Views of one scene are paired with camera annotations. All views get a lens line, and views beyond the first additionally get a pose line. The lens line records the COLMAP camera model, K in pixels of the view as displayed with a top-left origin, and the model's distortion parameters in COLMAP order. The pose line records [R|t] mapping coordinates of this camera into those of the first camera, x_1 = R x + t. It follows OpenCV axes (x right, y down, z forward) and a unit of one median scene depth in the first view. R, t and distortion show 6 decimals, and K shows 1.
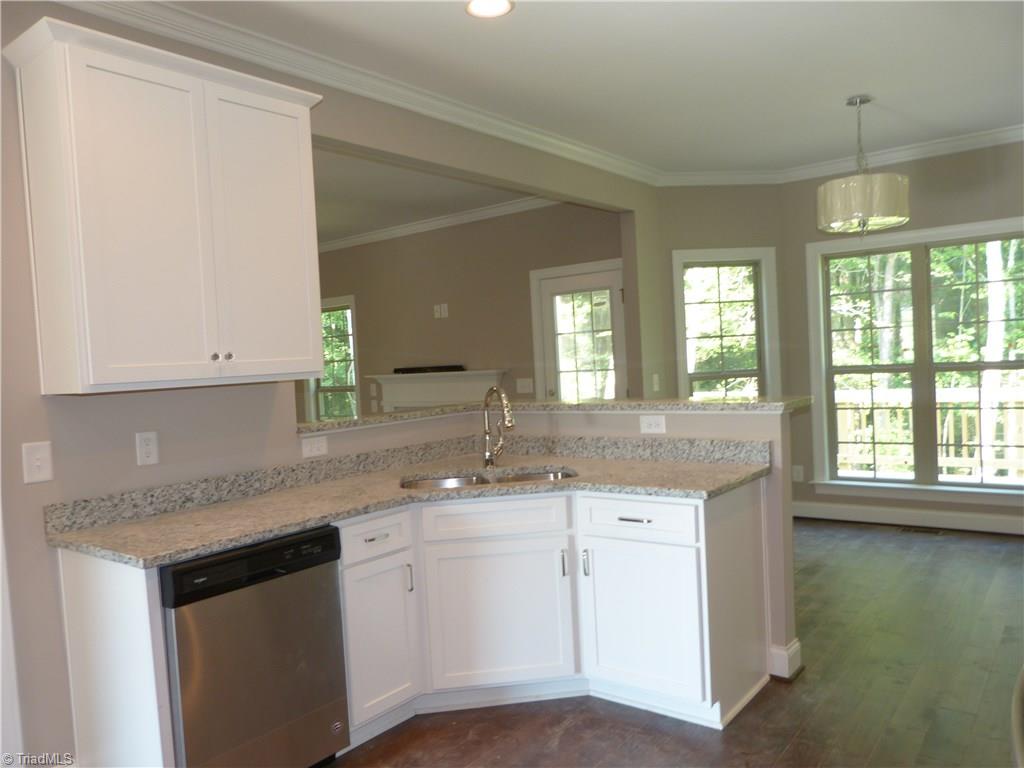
lens RADIAL K [[764.7, 0, 516.0], [0, 764.7, 385.7], [0, 0, 1]] dist [-0.038686, 0.031831]
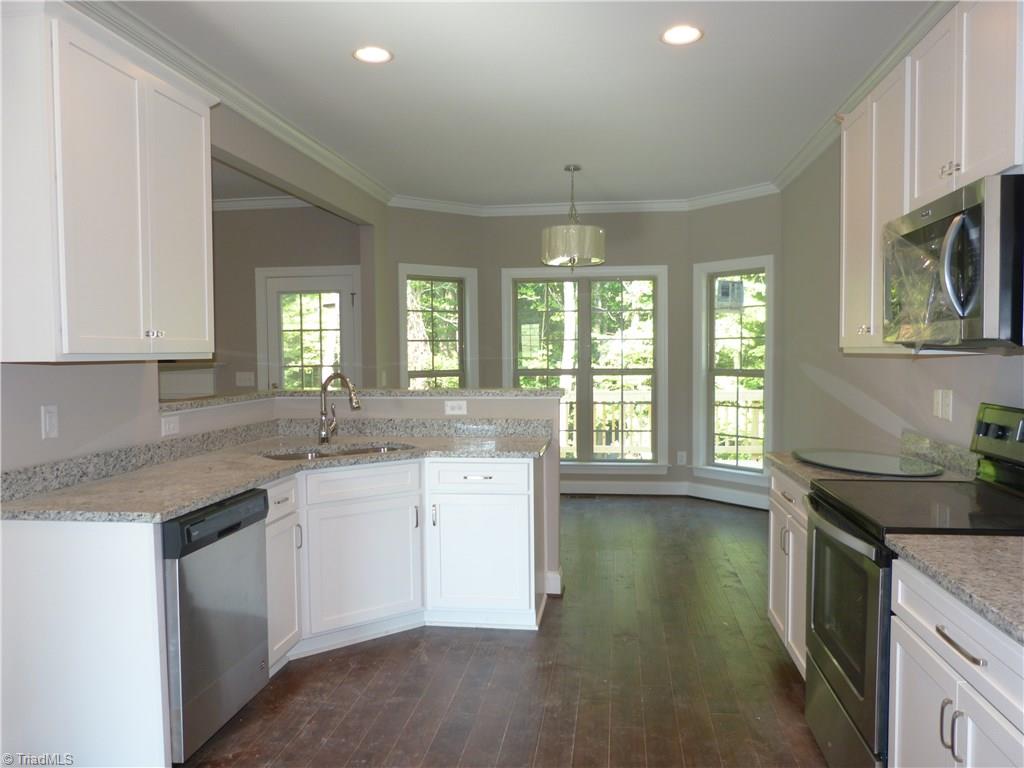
lens RADIAL K [[764.7, 0, 516.0], [0, 764.7, 385.7], [0, 0, 1]] dist [-0.038686, 0.031831]
pose [[0.863772, 0.022998, 0.503358, -0.368653], [-0.019446, 0.999735, -0.012307, 0.028734], [-0.503508, 0.000843, 0.863990, -0.125564]]
